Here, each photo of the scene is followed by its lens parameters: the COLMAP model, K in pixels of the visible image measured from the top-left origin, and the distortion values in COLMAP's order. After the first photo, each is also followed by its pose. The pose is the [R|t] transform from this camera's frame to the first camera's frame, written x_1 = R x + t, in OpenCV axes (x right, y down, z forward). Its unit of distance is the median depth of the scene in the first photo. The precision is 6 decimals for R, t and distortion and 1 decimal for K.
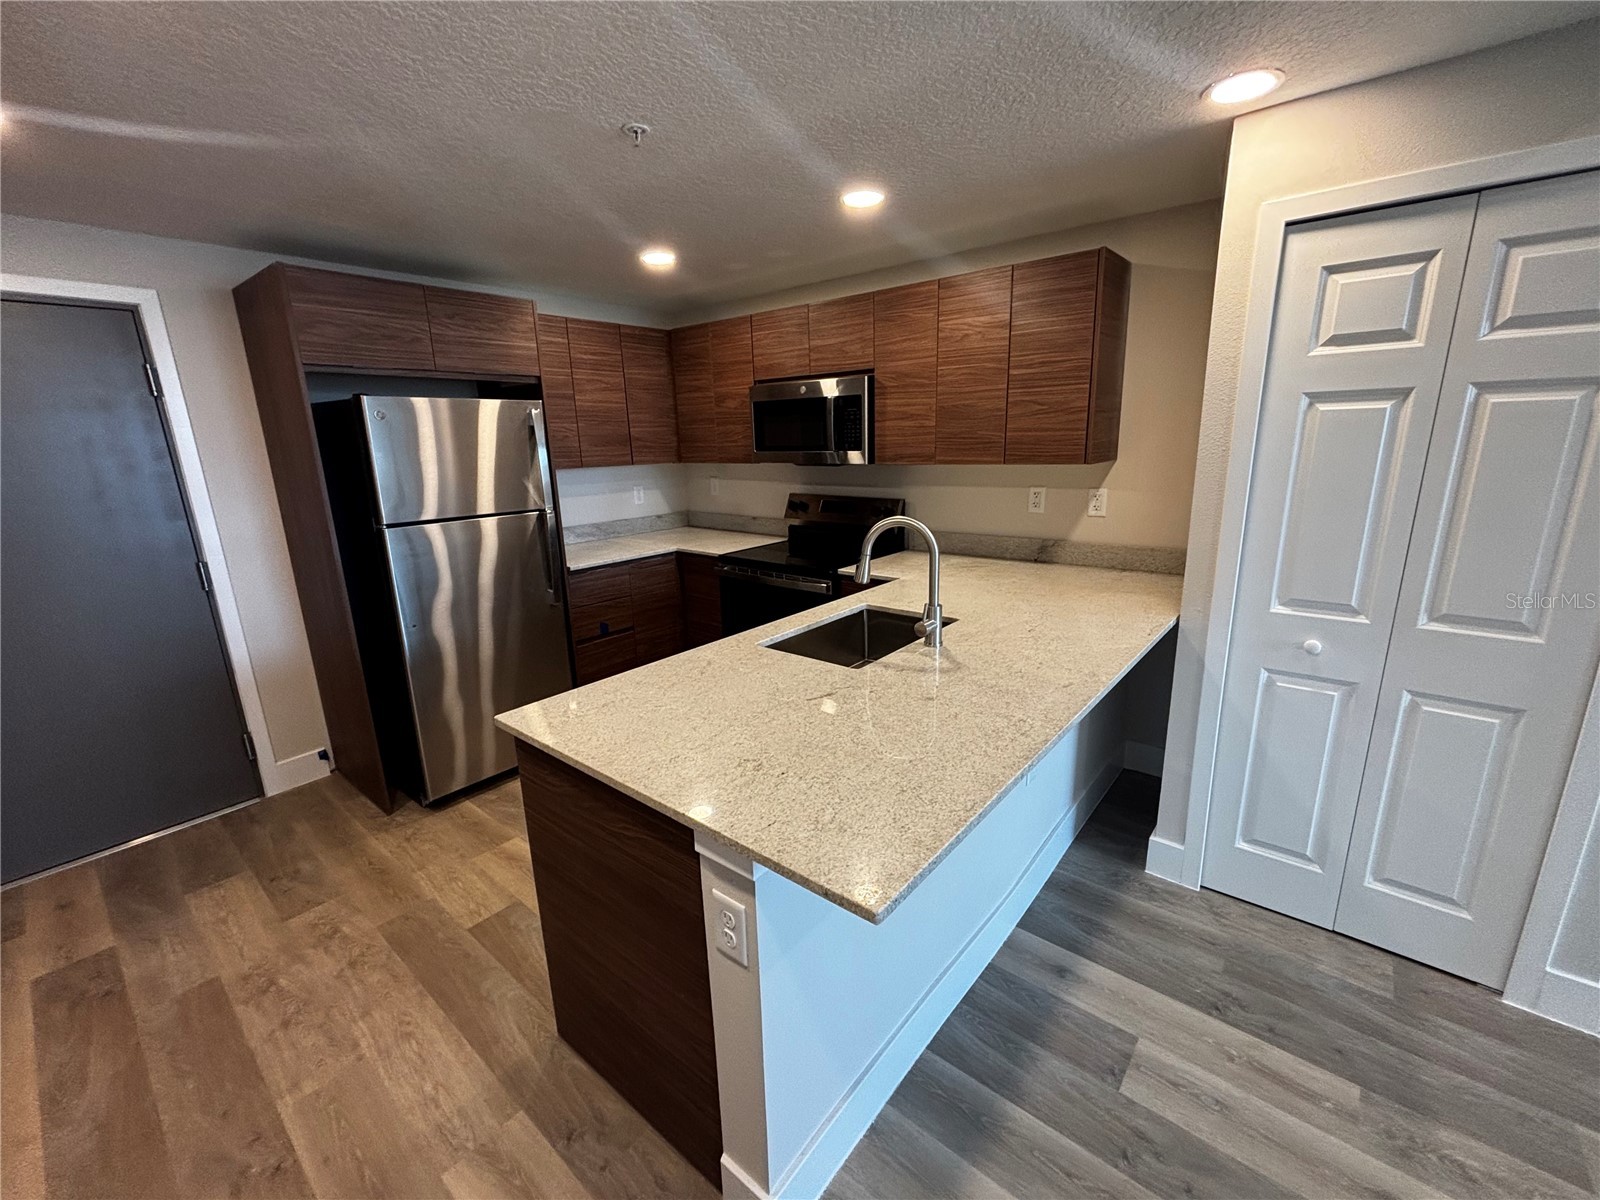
lens RADIAL K [[660.3, 0, 803.0], [0, 660.3, 597.8], [0, 0, 1]] dist [0.001886, 0.000100]
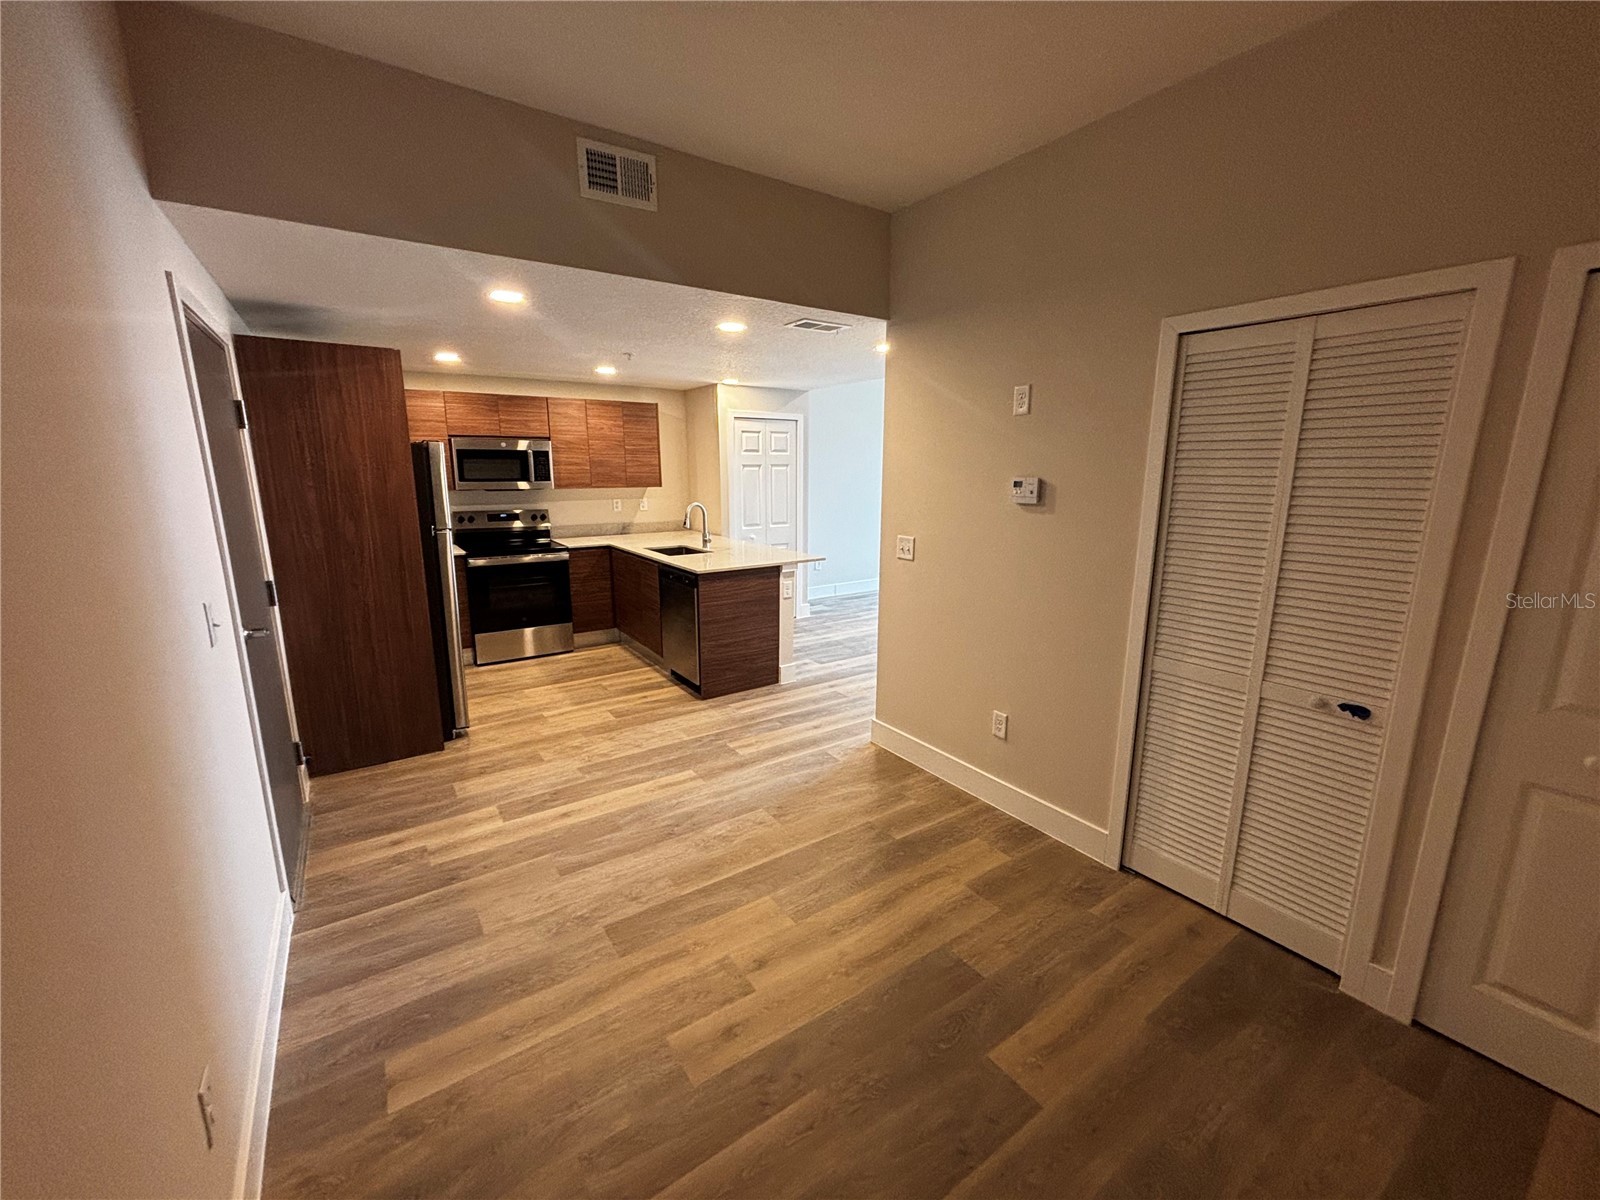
lens RADIAL K [[645.8, 0, 801.5], [0, 645.8, 597.6], [0, 0, 1]] dist [0.000527, -0.000055]
pose [[0.268460, -0.166687, 0.948760, -2.195558], [0.221578, 0.969190, 0.107578, 0.068707], [-0.937461, 0.181344, 0.297123, -0.163893]]
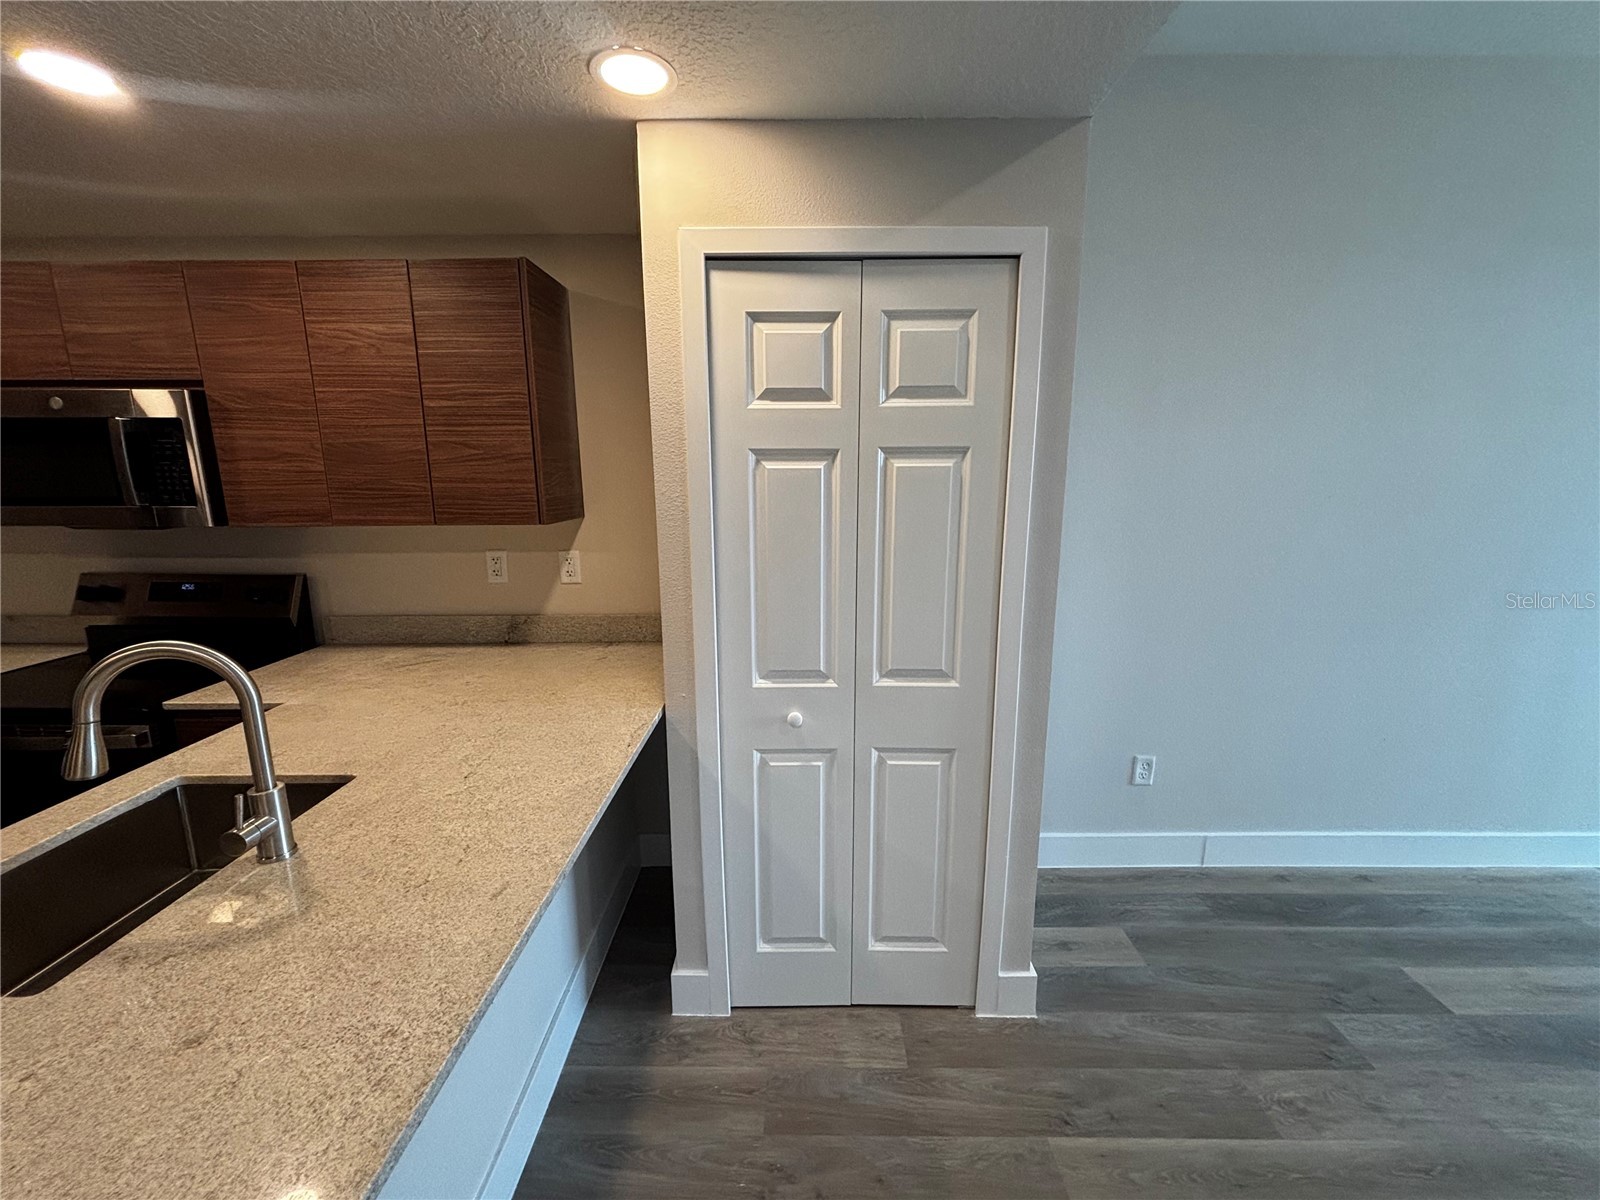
lens RADIAL K [[660.3, 0, 803.0], [0, 660.3, 597.8], [0, 0, 1]] dist [0.001886, 0.000100]
pose [[0.769264, -0.095853, 0.631700, 0.193864], [0.136329, 0.990539, -0.015714, -0.072359], [-0.624217, 0.098207, 0.775053, 0.237118]]
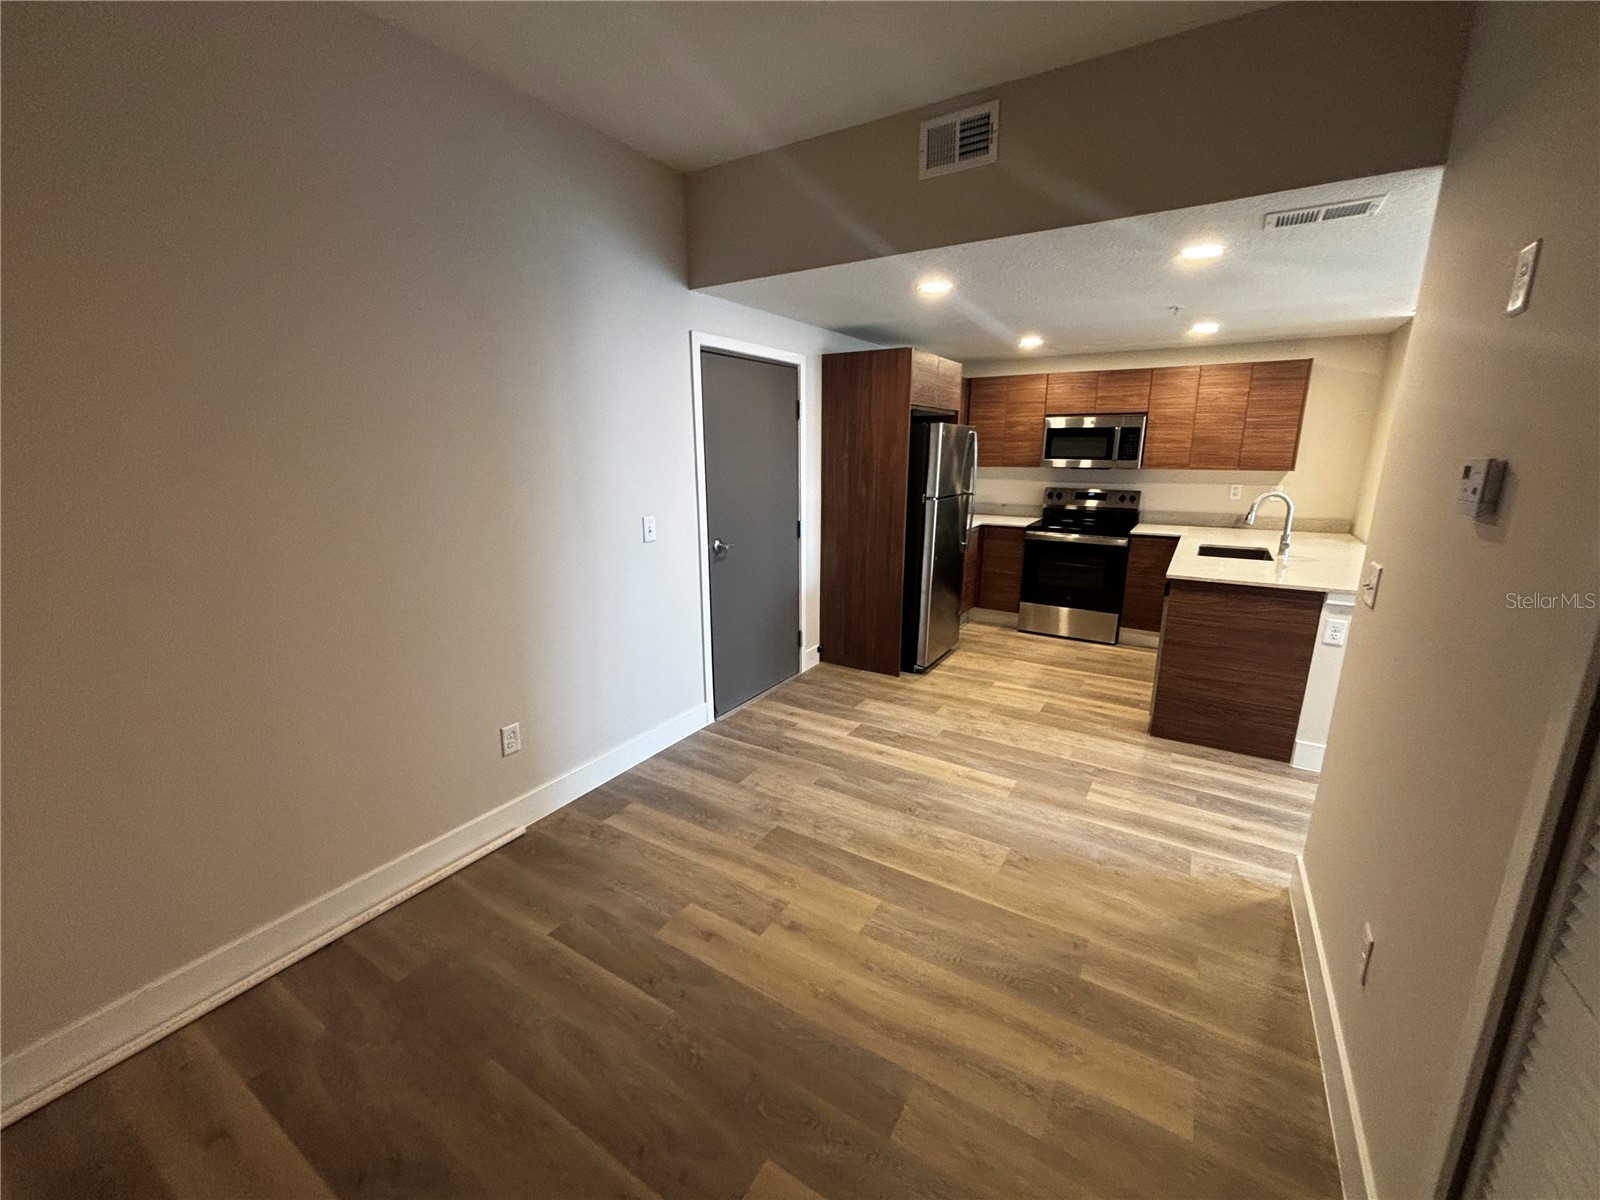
lens RADIAL K [[645.8, 0, 801.5], [0, 645.8, 597.6], [0, 0, 1]] dist [0.000527, -0.000055]
pose [[0.990082, -0.005722, 0.140372, -1.472299], [0.007431, 0.999904, -0.011655, 0.203094], [-0.140292, 0.012583, 0.990030, -0.740137]]
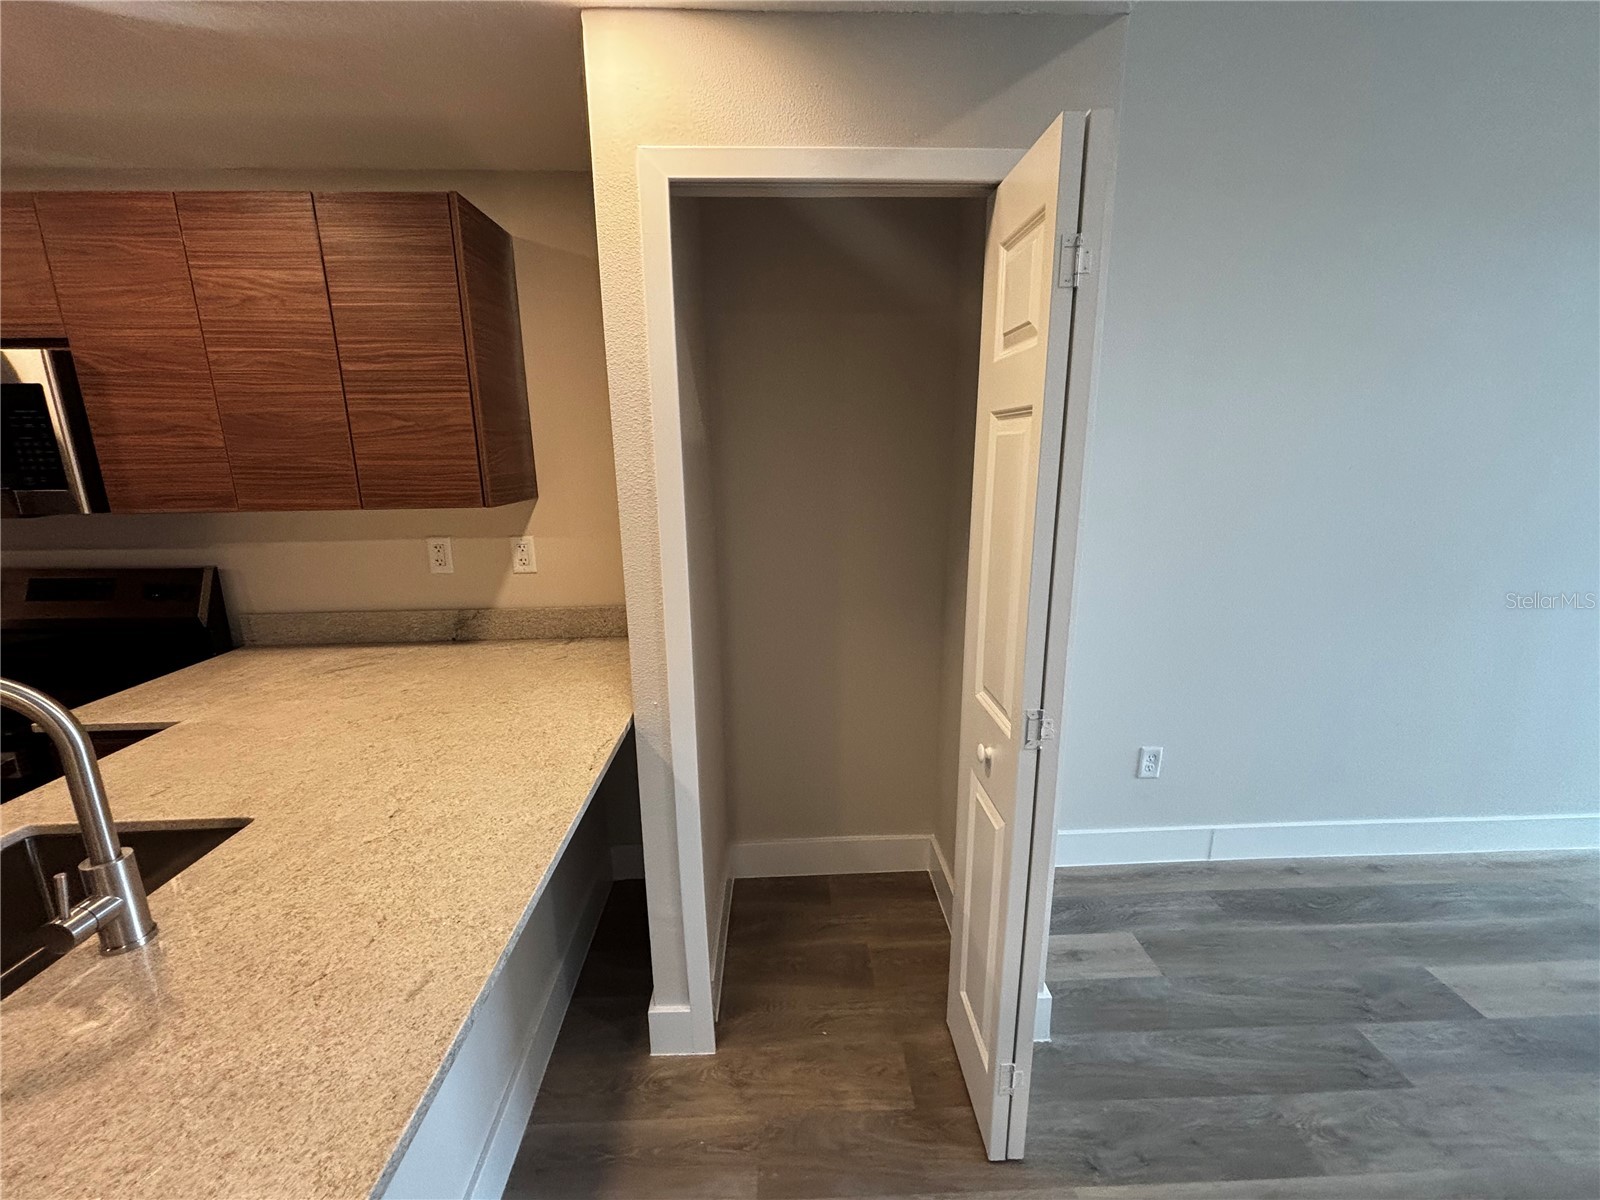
lens RADIAL K [[660.3, 0, 803.0], [0, 660.3, 597.8], [0, 0, 1]] dist [0.001886, 0.000100]
pose [[0.740745, -0.128241, 0.659432, 0.250253], [0.151244, 0.988245, 0.022292, -0.090273], [-0.654539, 0.083223, 0.751434, 0.329629]]
